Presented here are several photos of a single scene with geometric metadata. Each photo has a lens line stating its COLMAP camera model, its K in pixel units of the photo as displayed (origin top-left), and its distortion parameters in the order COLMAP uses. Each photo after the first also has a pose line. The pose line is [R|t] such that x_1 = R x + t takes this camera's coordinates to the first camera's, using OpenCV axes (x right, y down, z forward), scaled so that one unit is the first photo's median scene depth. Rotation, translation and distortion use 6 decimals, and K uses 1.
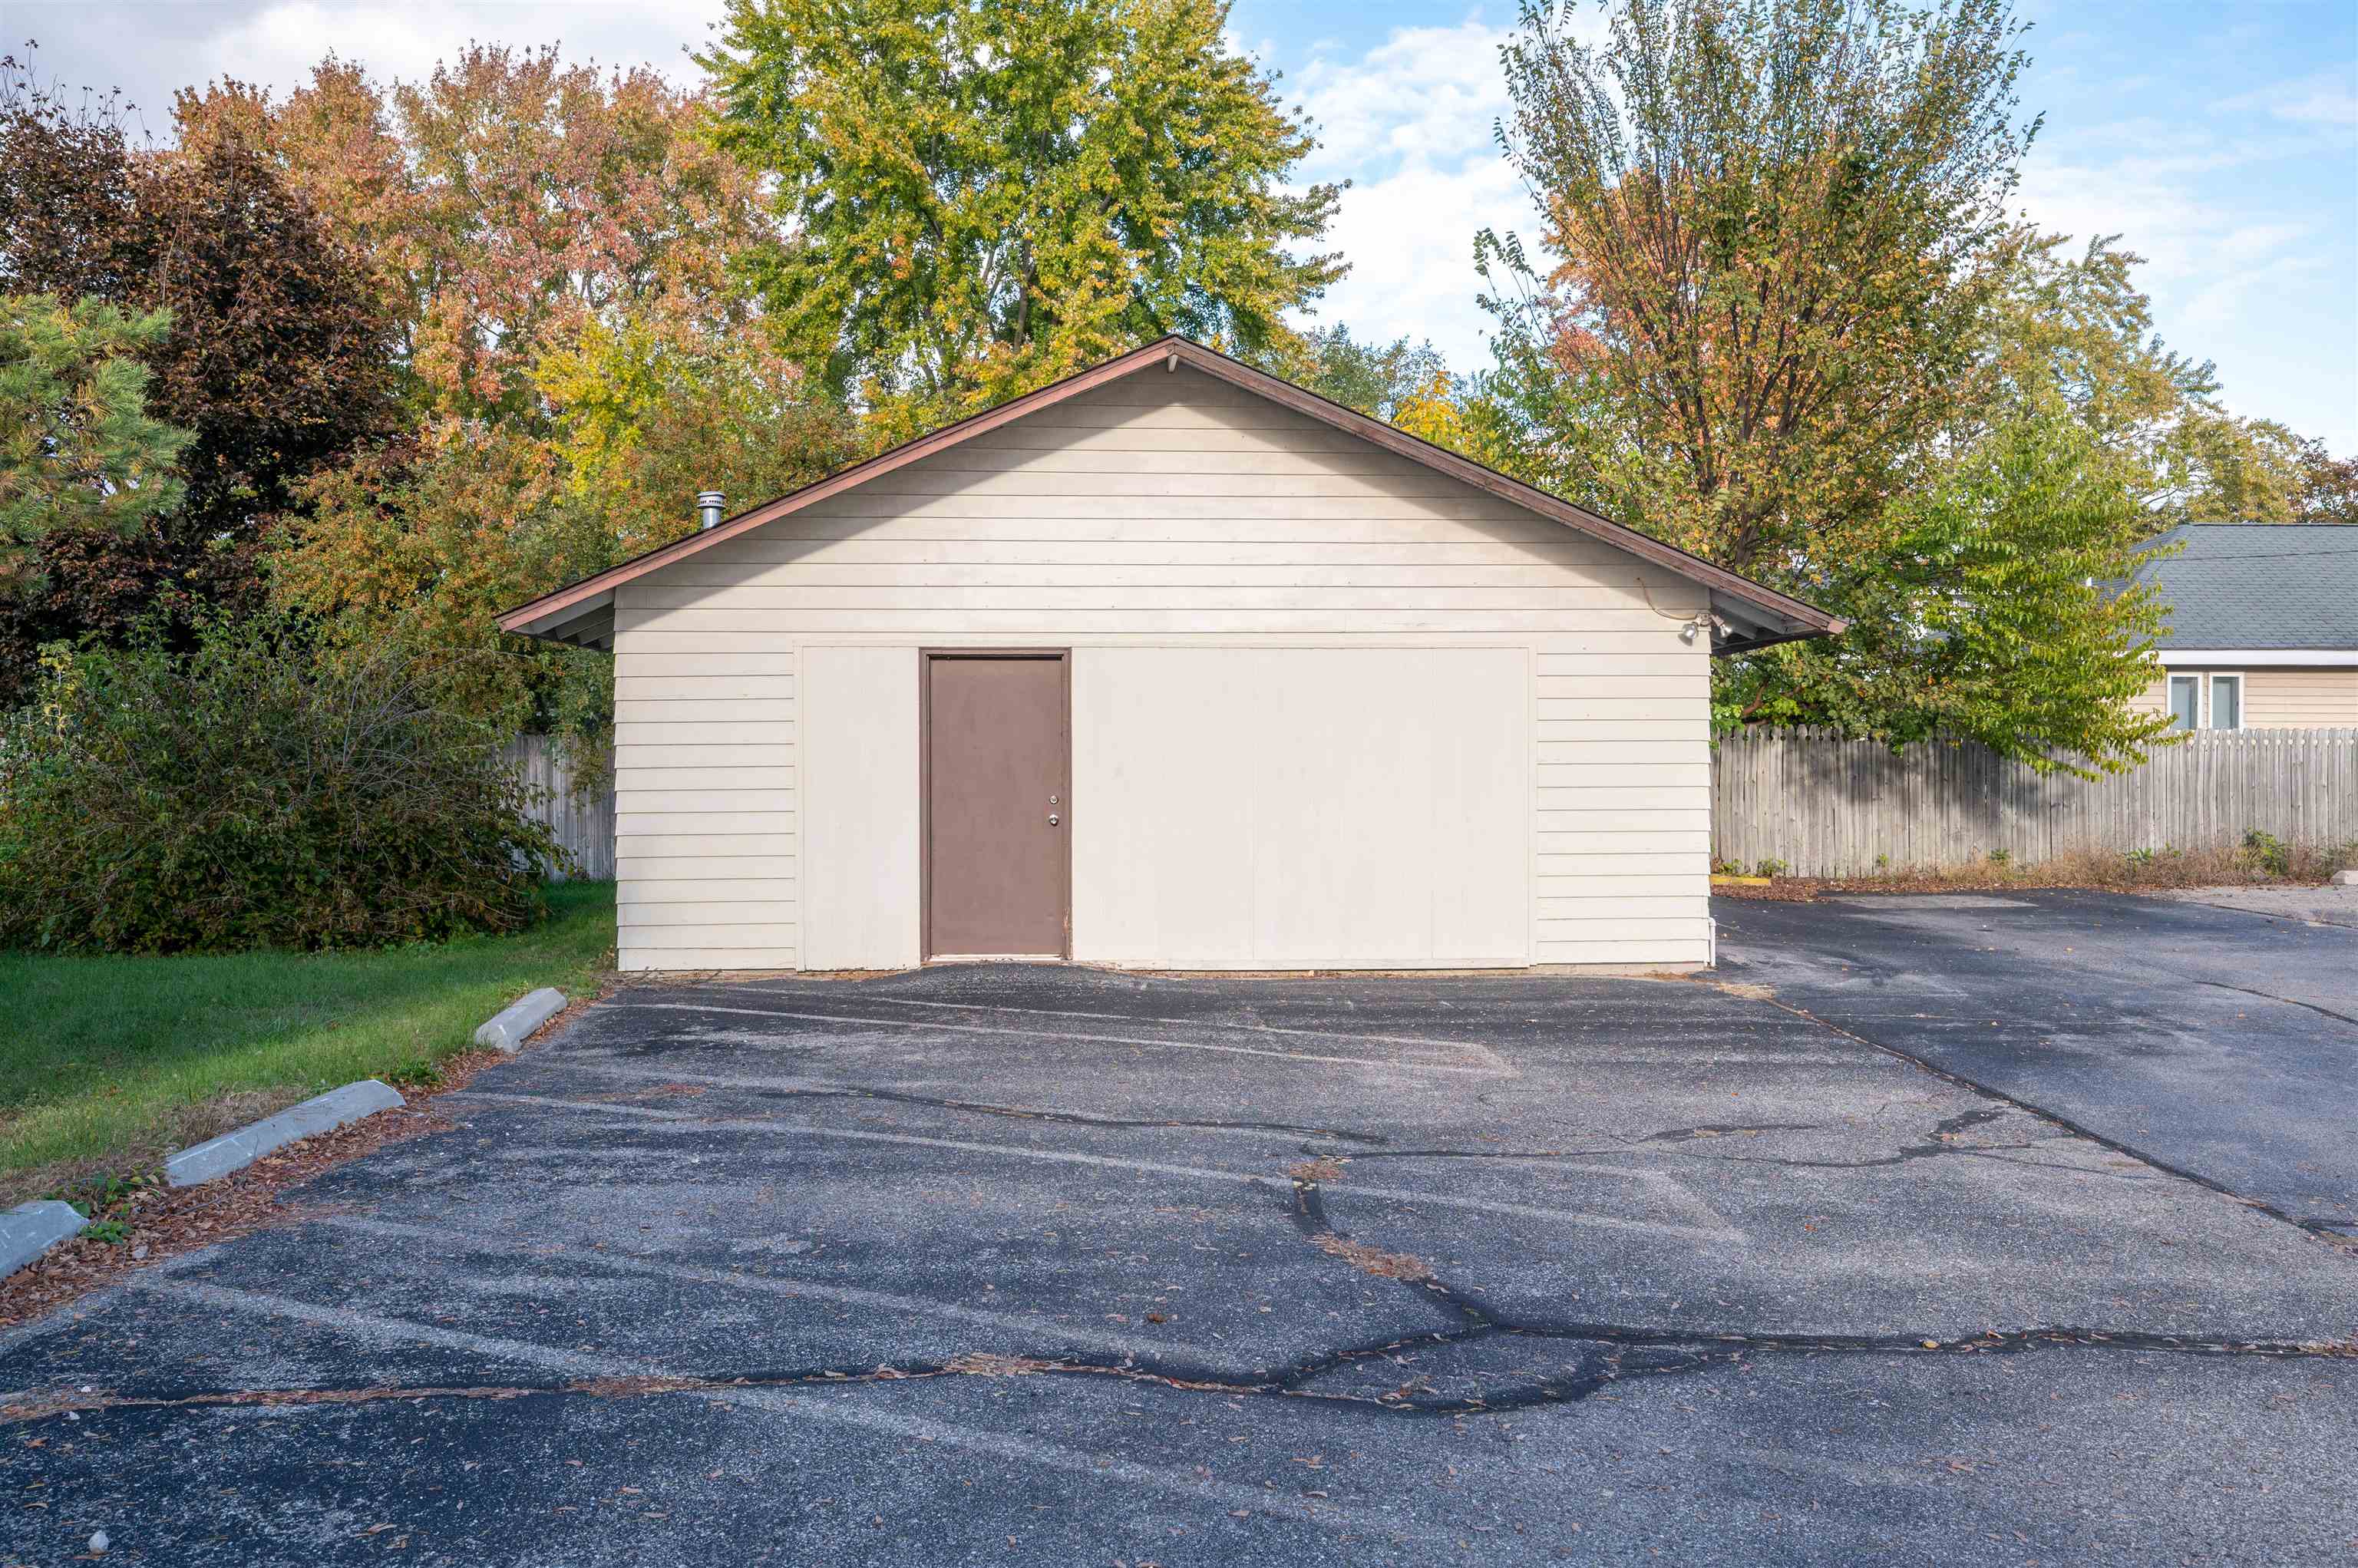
lens RADIAL K [[1866.3, 0, 1116.4], [0, 1866.3, 781.3], [0, 0, 1]] dist [0.004999, 0.001360]
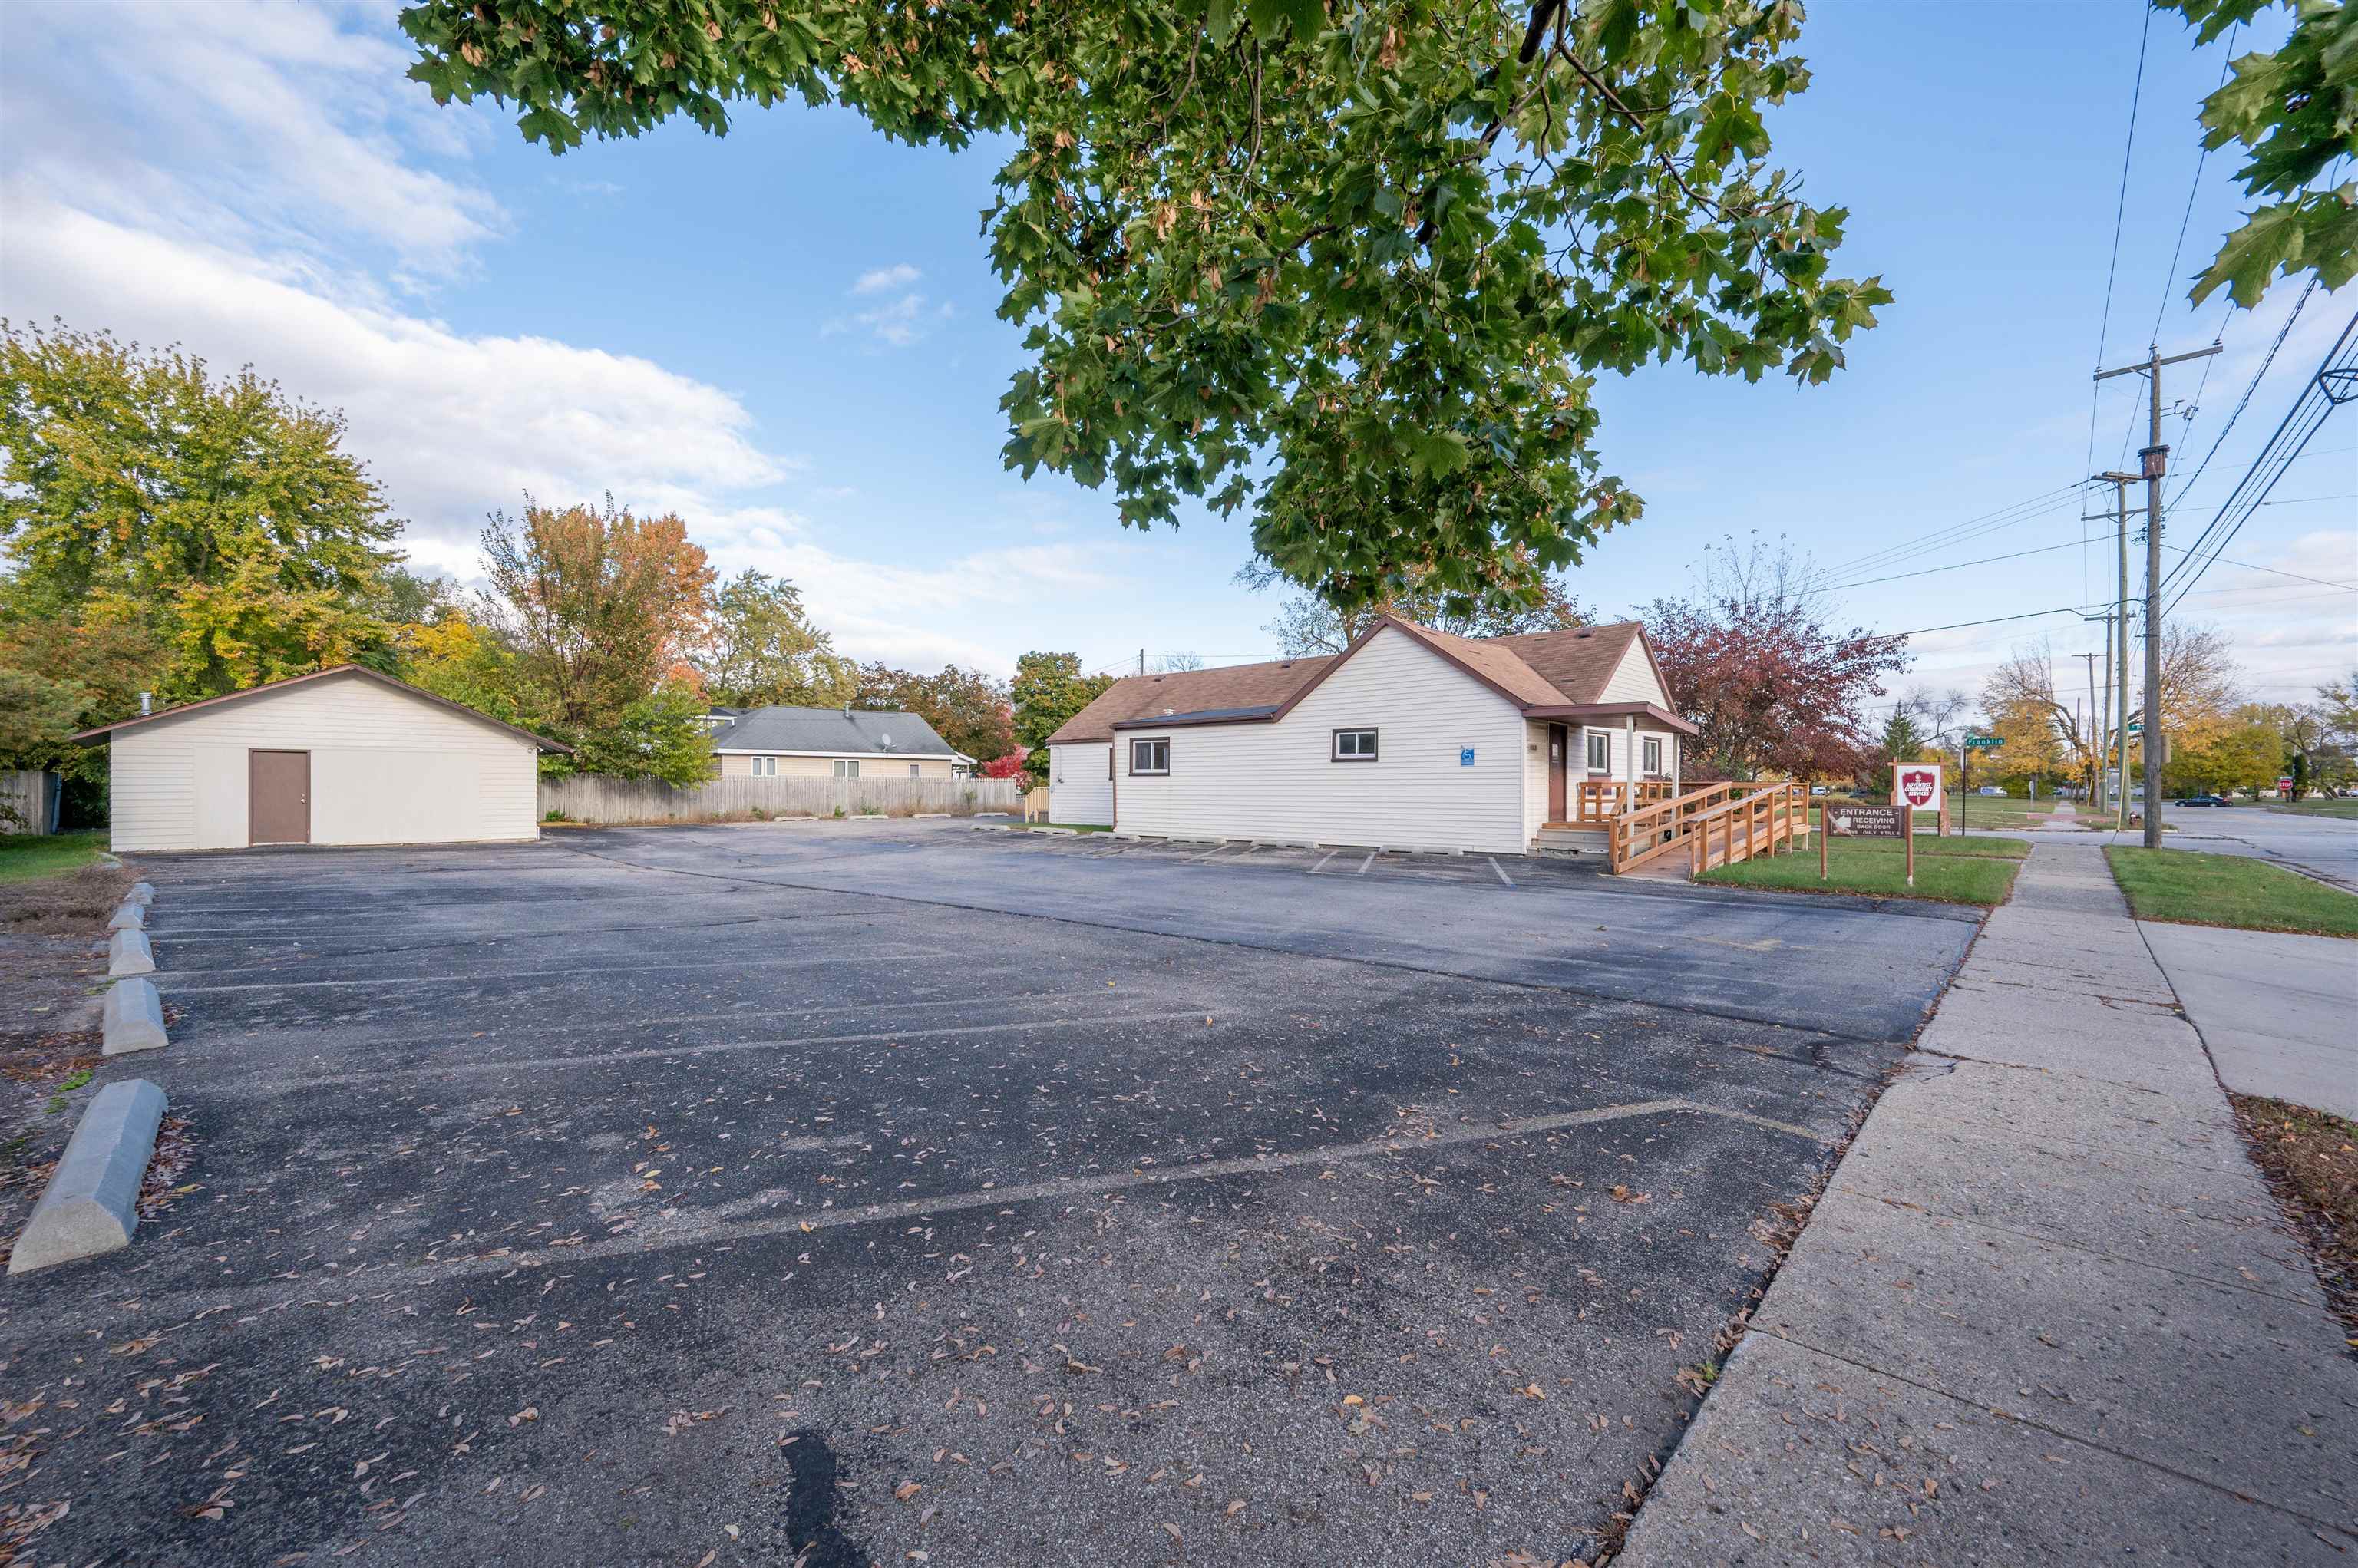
lens RADIAL K [[993.5, 0, 1213.8], [0, 993.5, 789.6], [0, 0, 1]] dist [0.001680, 0.000185]
pose [[0.689226, 0.002994, 0.724541, -0.137662], [0.000060, 0.999991, -0.004190, 0.004912], [-0.724547, 0.002932, 0.689219, -0.963098]]
